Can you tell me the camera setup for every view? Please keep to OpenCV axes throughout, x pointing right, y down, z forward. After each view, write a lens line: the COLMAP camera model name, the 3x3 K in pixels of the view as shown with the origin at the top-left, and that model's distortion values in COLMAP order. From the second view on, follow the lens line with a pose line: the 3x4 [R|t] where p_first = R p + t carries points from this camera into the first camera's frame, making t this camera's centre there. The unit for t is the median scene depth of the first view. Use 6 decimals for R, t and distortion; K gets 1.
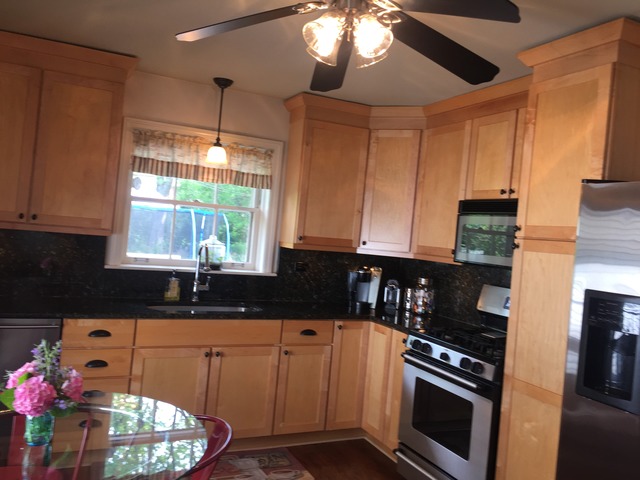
lens RADIAL K [[550.7, 0, 321.6], [0, 550.7, 239.9], [0, 0, 1]] dist [0.078131, -0.098260]
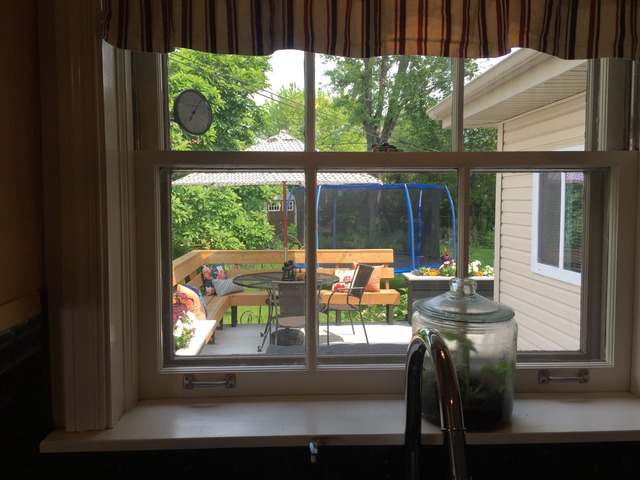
lens RADIAL K [[550.7, 0, 320.7], [0, 550.7, 240.2], [0, 0, 1]] dist [0.078131, -0.098260]
pose [[0.920806, -0.060119, -0.385360, -0.158601], [0.079409, 0.996251, 0.034323, -0.038421], [0.381852, -0.062206, 0.922128, 0.755695]]
